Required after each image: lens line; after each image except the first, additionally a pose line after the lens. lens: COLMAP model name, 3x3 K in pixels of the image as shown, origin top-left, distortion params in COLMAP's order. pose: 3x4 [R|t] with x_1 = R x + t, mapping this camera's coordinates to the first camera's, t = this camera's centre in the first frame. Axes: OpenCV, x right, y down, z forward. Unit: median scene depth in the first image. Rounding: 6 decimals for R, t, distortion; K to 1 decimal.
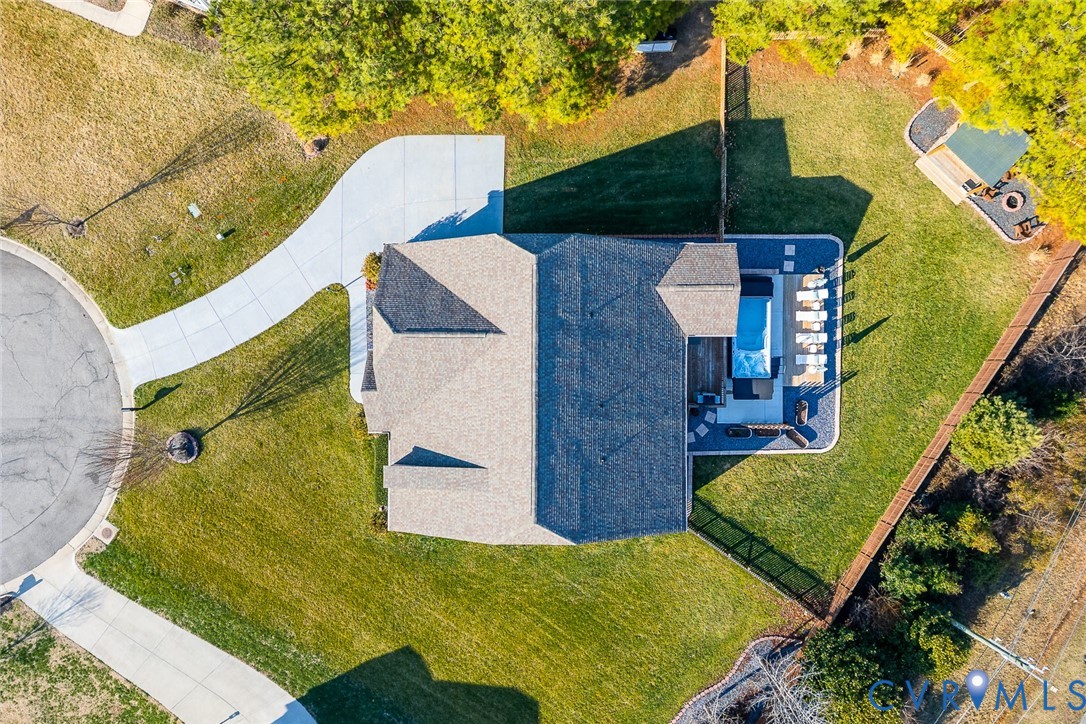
lens RADIAL K [[758.8, 0, 543.0], [0, 758.8, 362.0], [0, 0, 1]] dist [0.022569, -0.001375]
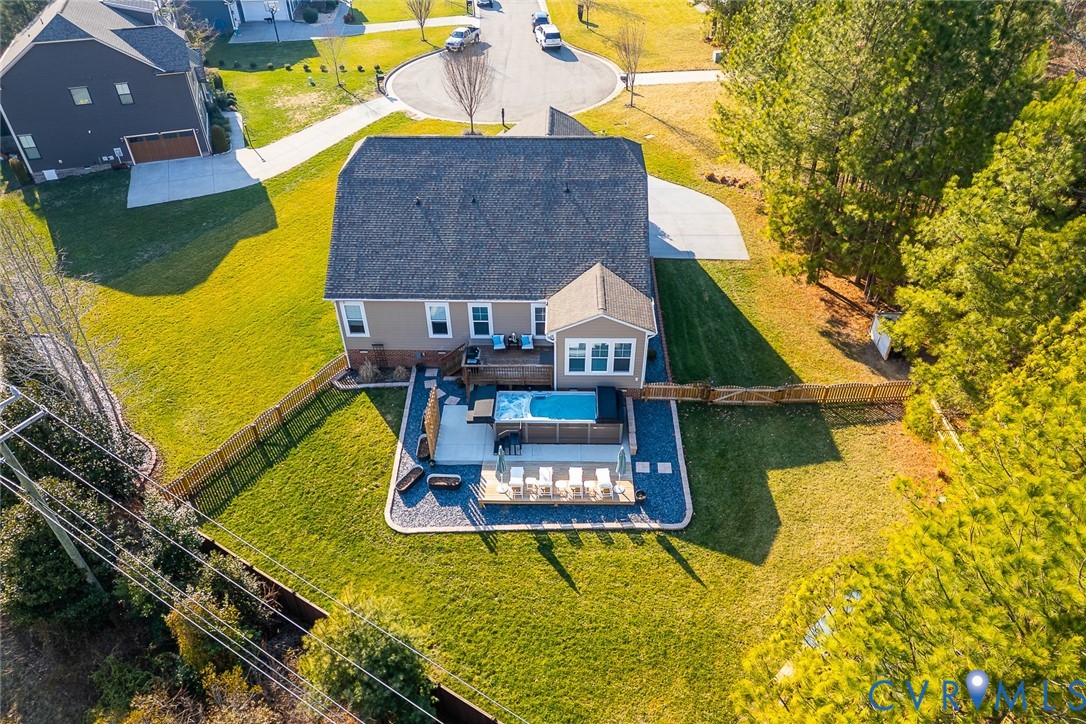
lens RADIAL K [[758.8, 0, 543.0], [0, 758.8, 362.0], [0, 0, 1]] dist [0.022569, -0.001375]
pose [[-0.019822, 0.651725, -0.758197, 0.817400], [-0.999660, -0.000062, 0.026081, -0.047614], [0.016951, 0.758456, 0.651504, 0.436930]]
